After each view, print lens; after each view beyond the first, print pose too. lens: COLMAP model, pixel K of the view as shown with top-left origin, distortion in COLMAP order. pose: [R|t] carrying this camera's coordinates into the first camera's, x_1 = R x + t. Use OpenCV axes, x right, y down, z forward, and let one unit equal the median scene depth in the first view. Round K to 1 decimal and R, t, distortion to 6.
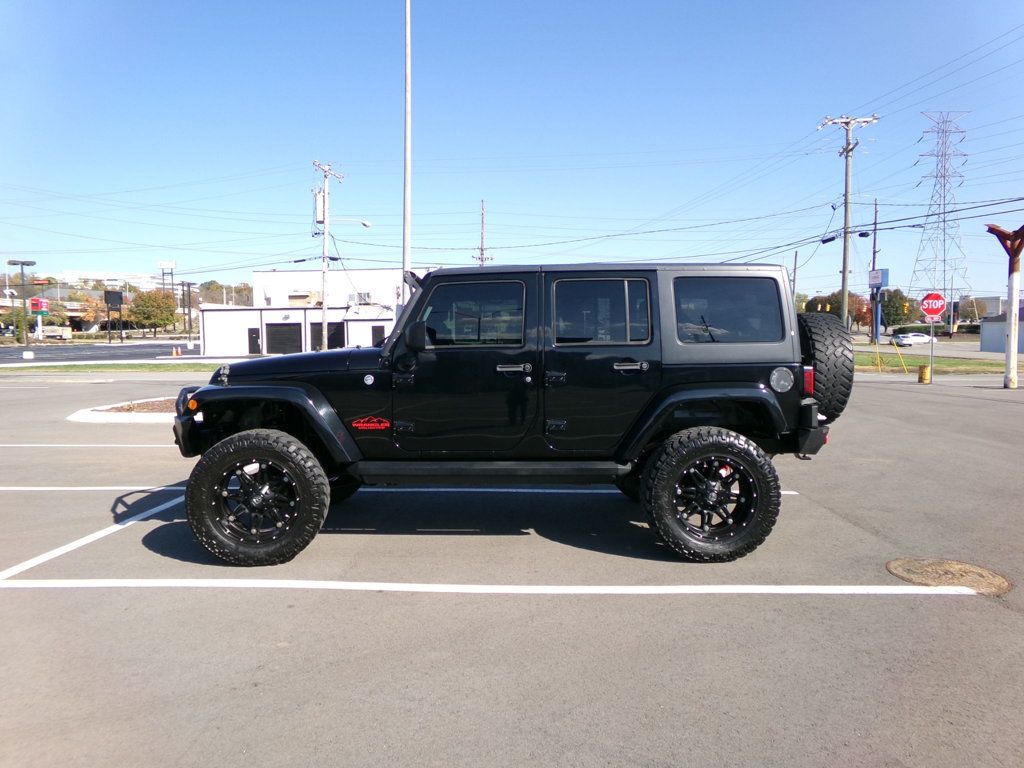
lens RADIAL K [[693.1, 0, 512.0], [0, 693.1, 384.0], [0, 0, 1]] dist [0.004969, 0.008154]
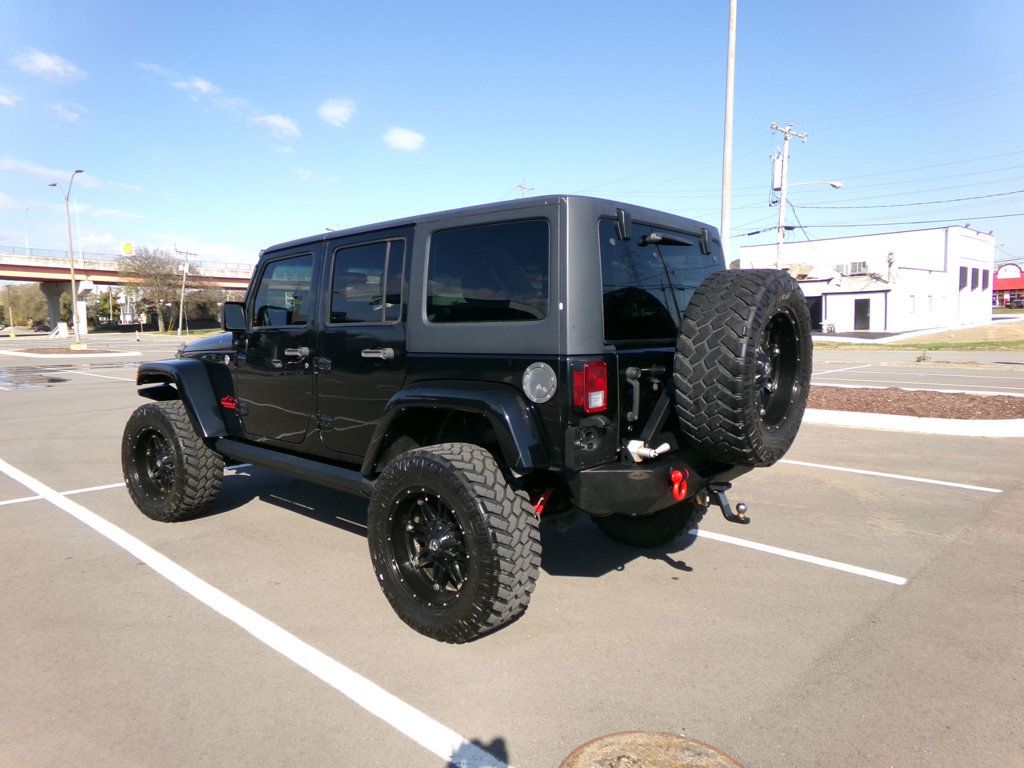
lens RADIAL K [[693.1, 0, 512.0], [0, 693.1, 384.0], [0, 0, 1]] dist [0.004969, 0.008154]
pose [[0.746475, 0.057313, -0.662940, 0.739202], [-0.034490, 0.998277, 0.047468, -0.031711], [0.664518, -0.012569, 0.747166, 0.490077]]
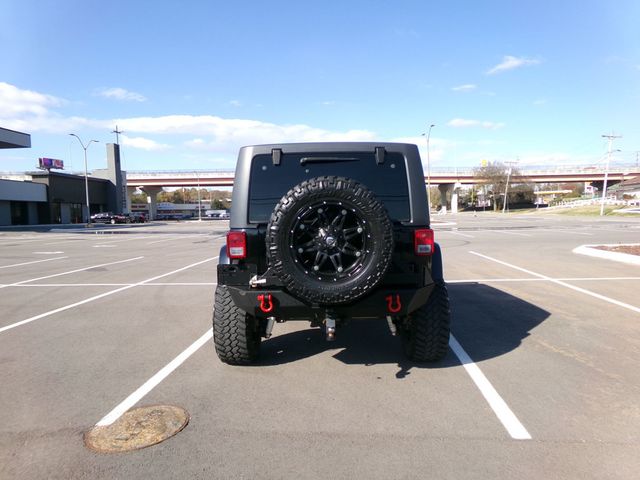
lens RADIAL K [[430.2, 0, 323.5], [0, 430.2, 259.1], [0, 0, 1]] dist [0.005996, 0.004124]
pose [[-0.013359, 0.115631, -0.993202, 1.097644], [-0.035289, 0.992618, 0.116038, -0.068502], [0.999288, 0.036599, -0.009180, 1.113498]]
